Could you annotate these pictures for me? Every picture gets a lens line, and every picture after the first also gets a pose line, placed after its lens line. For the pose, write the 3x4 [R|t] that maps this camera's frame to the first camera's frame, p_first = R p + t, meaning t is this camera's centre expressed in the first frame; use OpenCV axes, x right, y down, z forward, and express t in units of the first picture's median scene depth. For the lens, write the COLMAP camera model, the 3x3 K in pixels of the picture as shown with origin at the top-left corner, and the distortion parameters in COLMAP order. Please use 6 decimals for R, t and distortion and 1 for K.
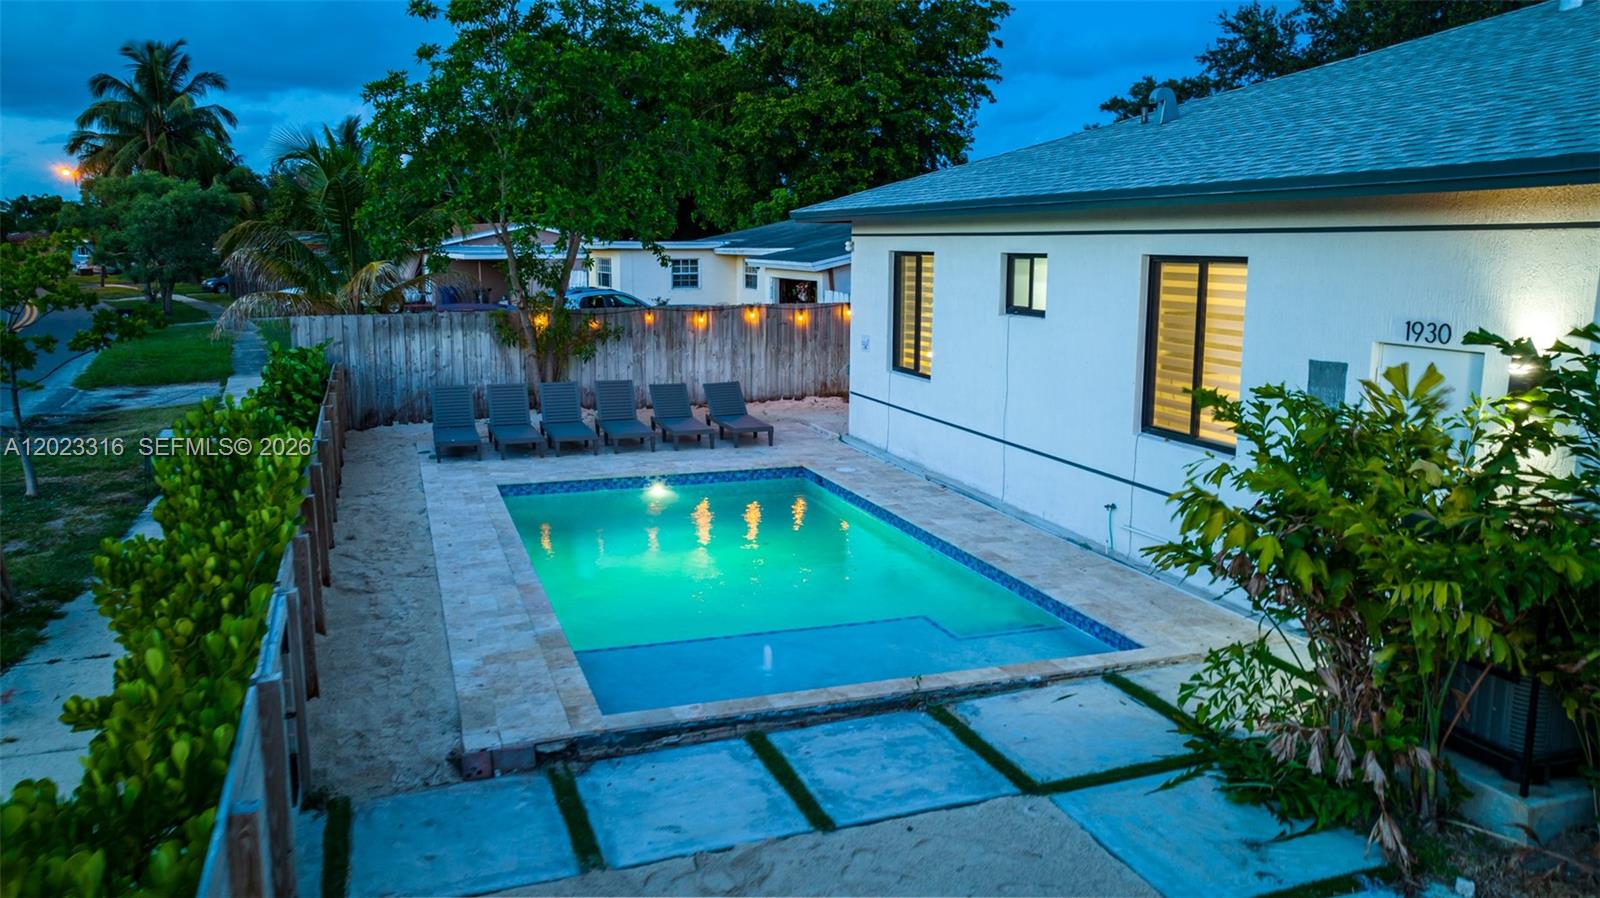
lens RADIAL K [[1163.5, 0, 771.4], [0, 1163.5, 429.2], [0, 0, 1]] dist [-0.003496, 0.001670]
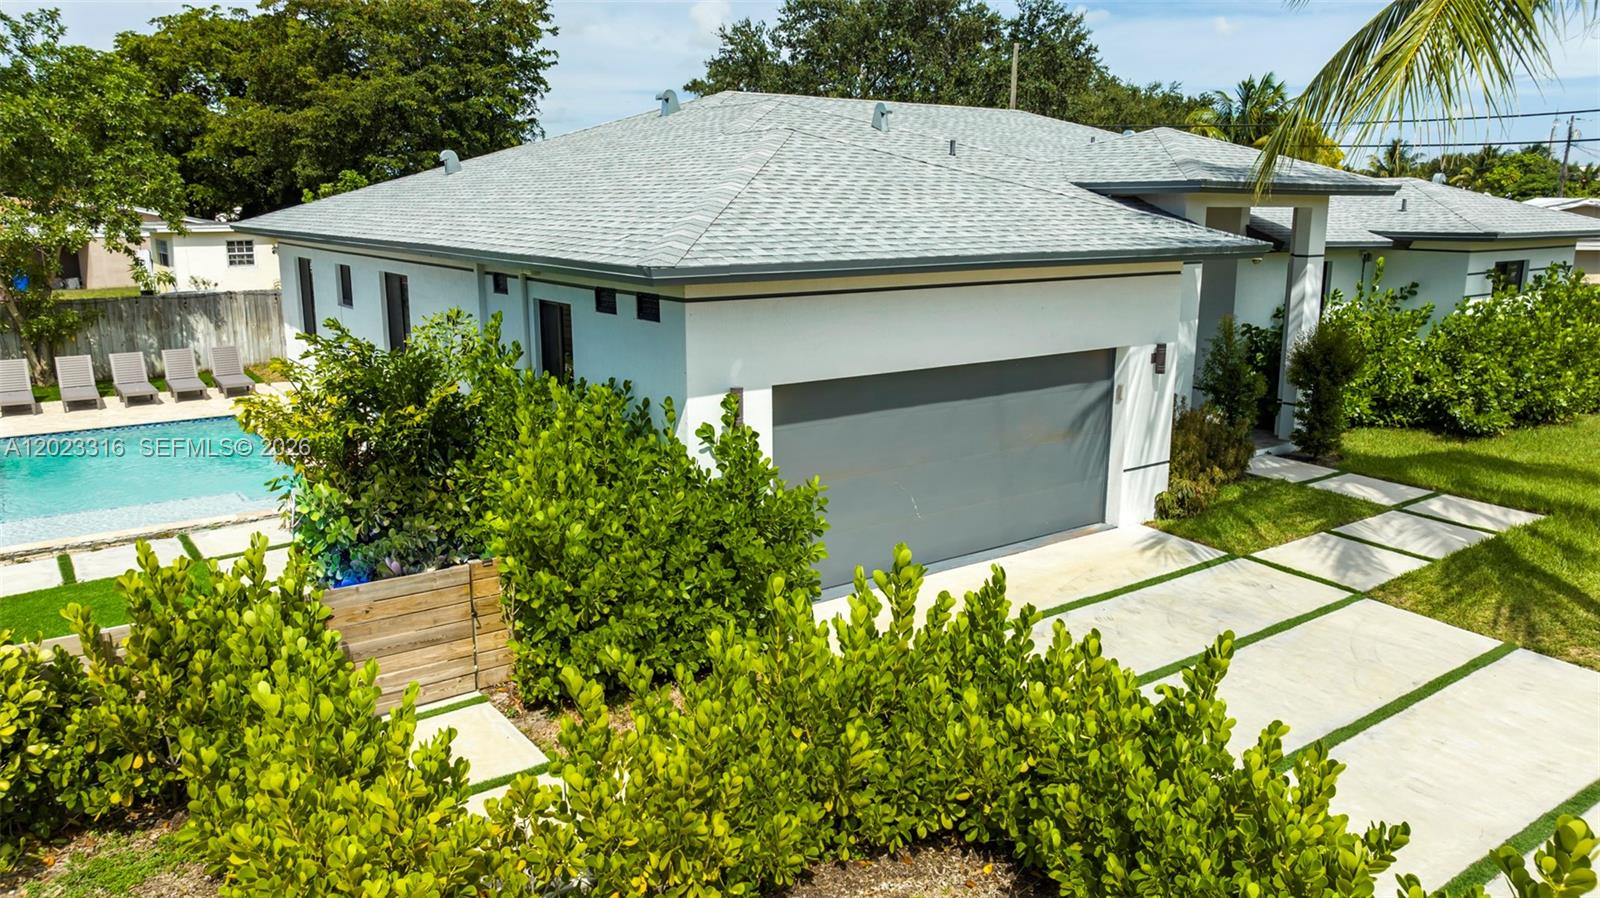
lens RADIAL K [[1127.8, 0, 797.9], [0, 1127.8, 455.6], [0, 0, 1]] dist [-0.012424, 0.002318]
pose [[0.955593, -0.066848, 0.287008, 0.446552], [0.047866, 0.996207, 0.072661, 0.025308], [-0.290777, -0.055696, 0.955168, -0.762331]]
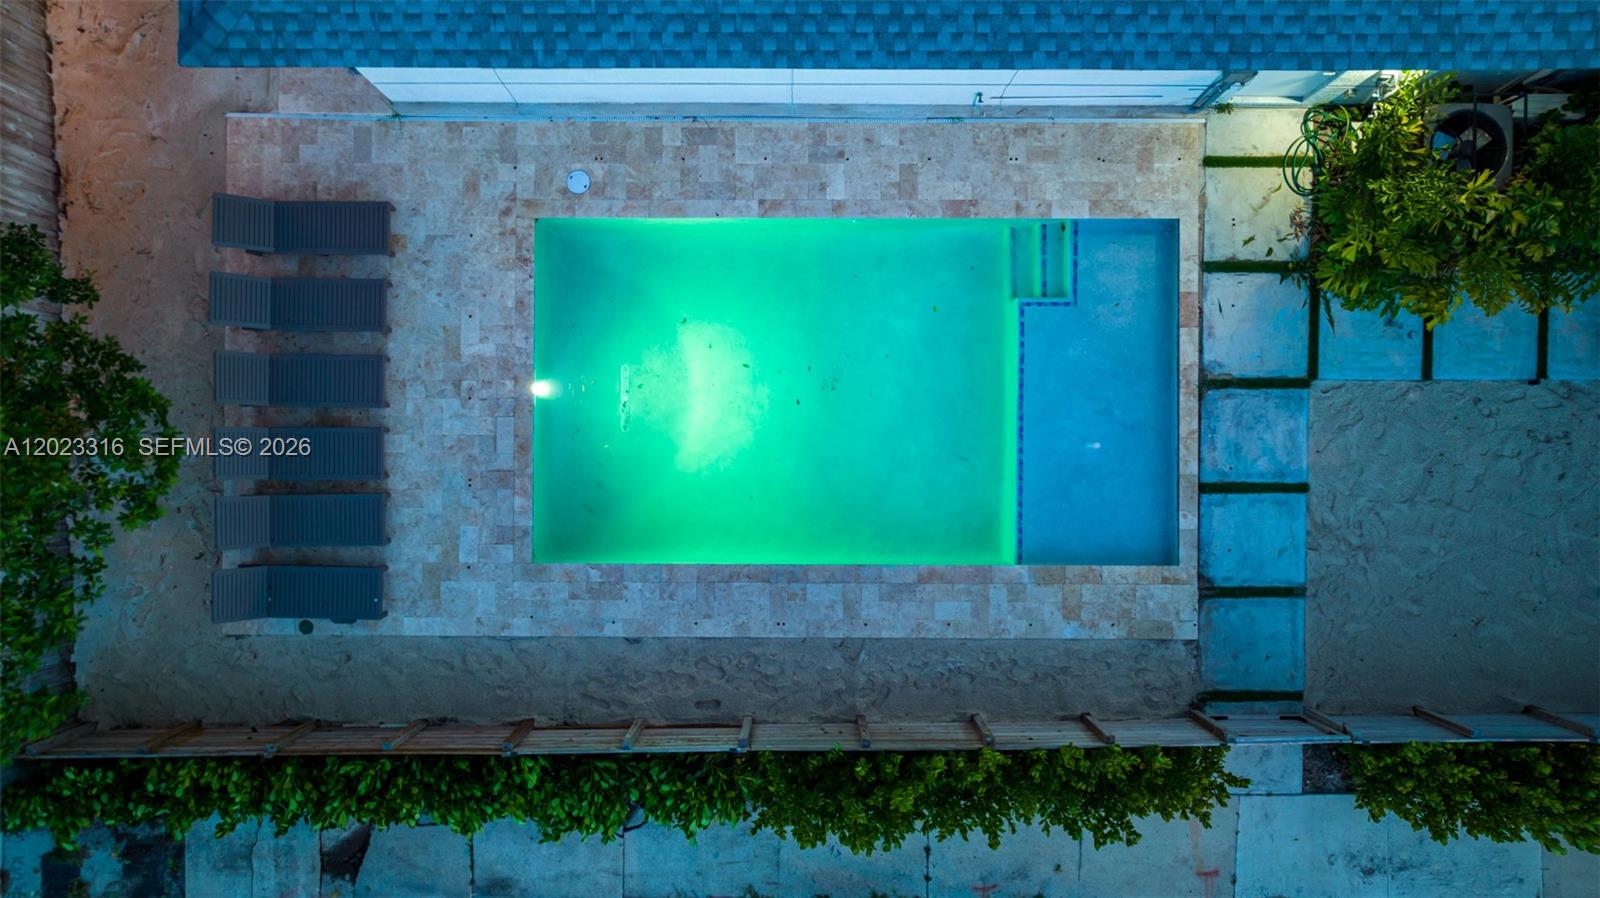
lens RADIAL K [[1135.6, 0, 787.8], [0, 1135.6, 447.4], [0, 0, 1]] dist [-0.002185, 0.001911]
pose [[0.314782, -0.949050, 0.014705, -0.142239], [0.146390, 0.063850, 0.987164, -1.235801], [-0.937807, -0.308588, 0.159030, 1.022279]]
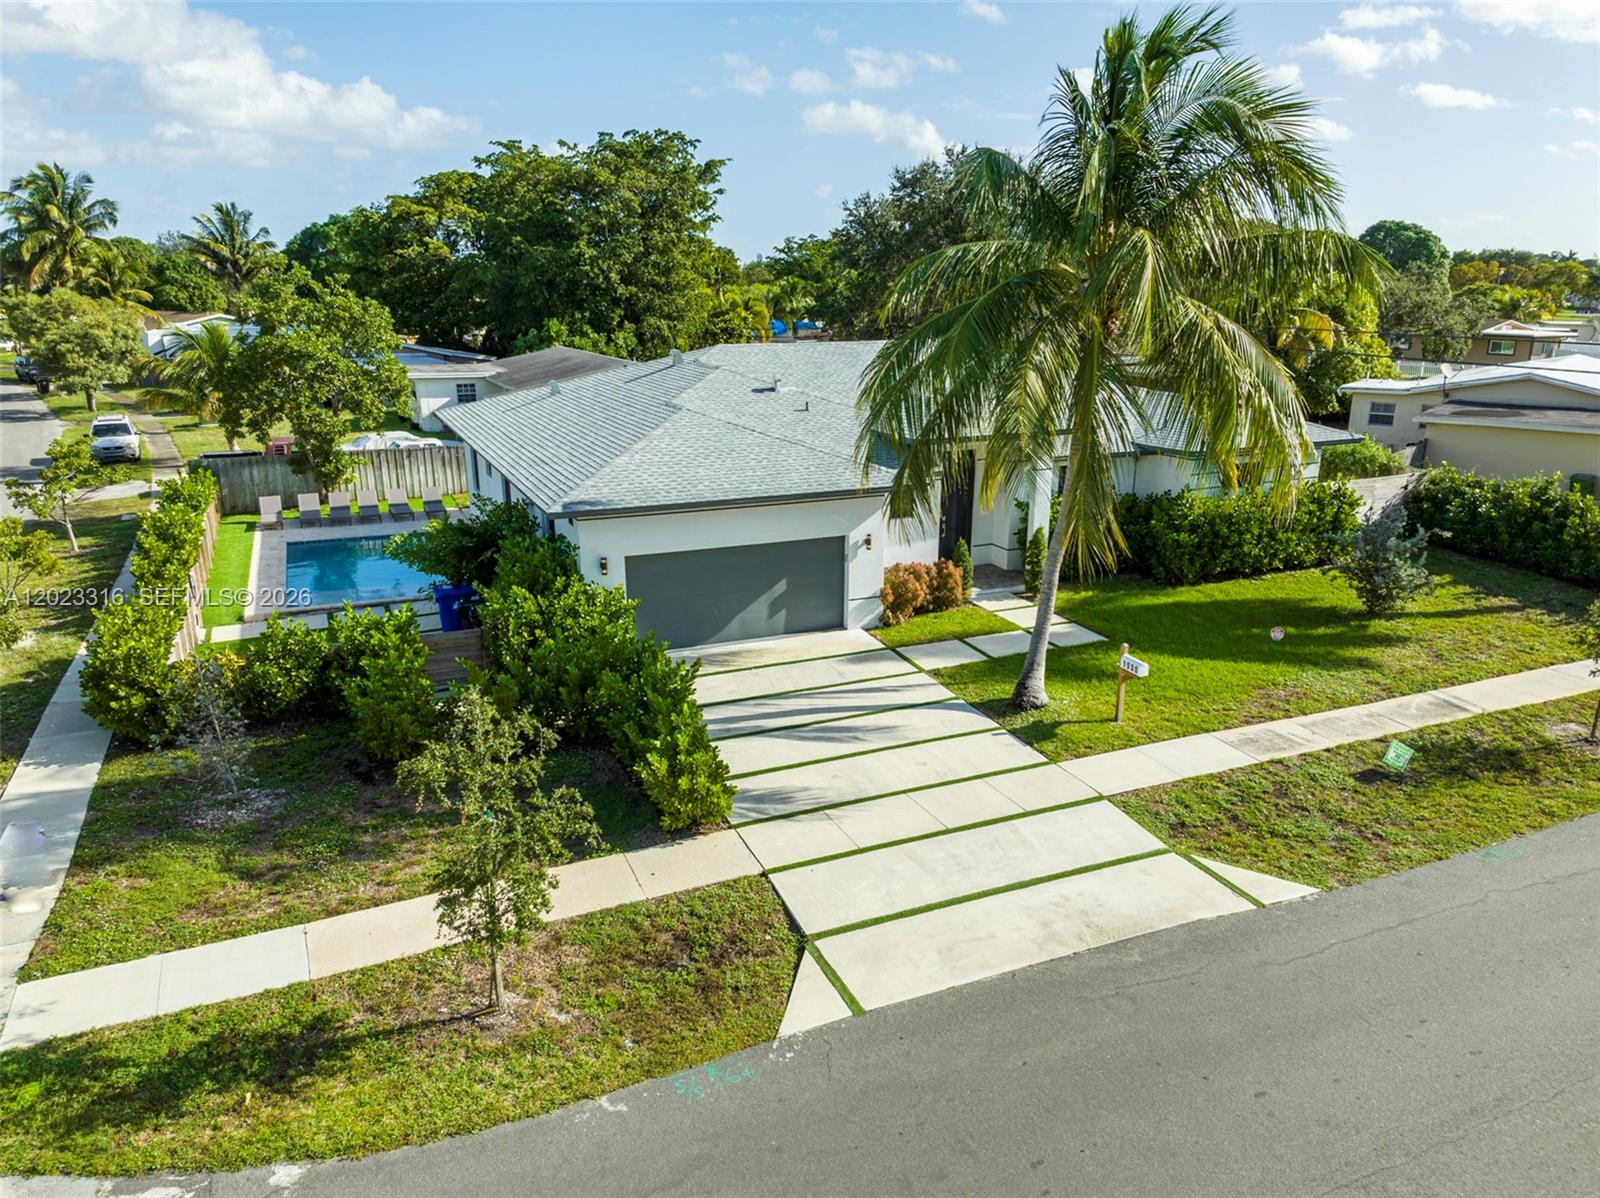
lens RADIAL K [[1113.5, 0, 802.6], [0, 1113.5, 591.3], [0, 0, 1]] dist [0.156856, 0.000147]
pose [[0.995959, -0.023543, 0.086663, 0.895756], [0.013717, 0.993582, 0.112277, -0.147635], [-0.088750, -0.110634, 0.989891, -2.082497]]
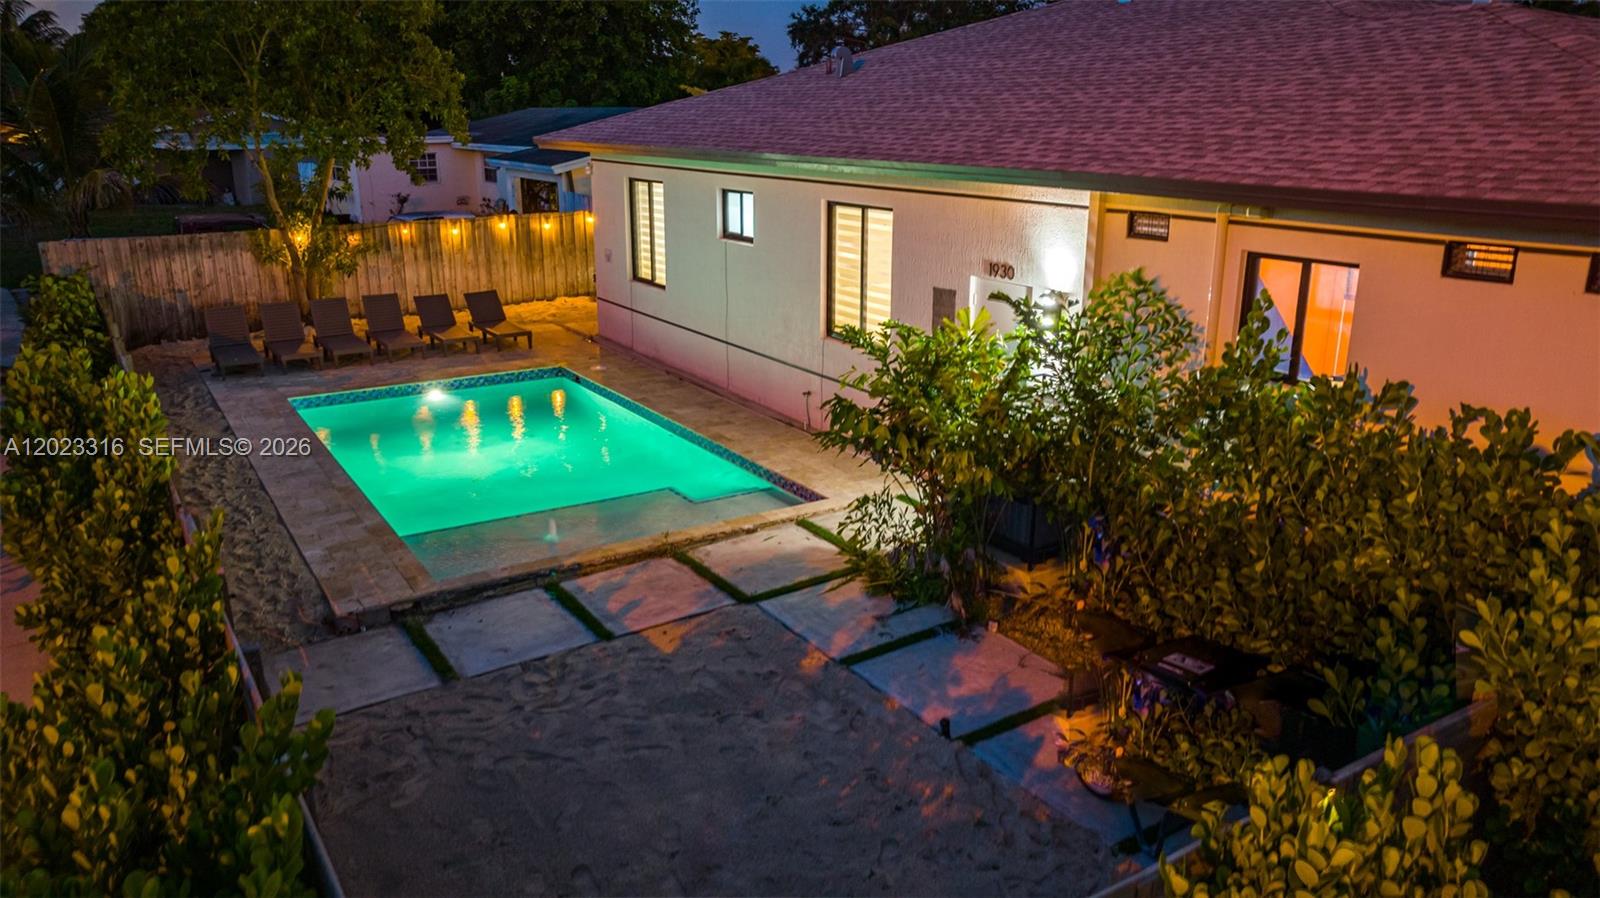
lens RADIAL K [[1135.6, 0, 787.8], [0, 1135.6, 447.4], [0, 0, 1]] dist [-0.002185, 0.001911]
pose [[0.971328, -0.069598, 0.227329, -0.027469], [0.039070, 0.989920, 0.136132, -0.054988], [-0.234512, -0.123348, 0.964256, -0.267795]]
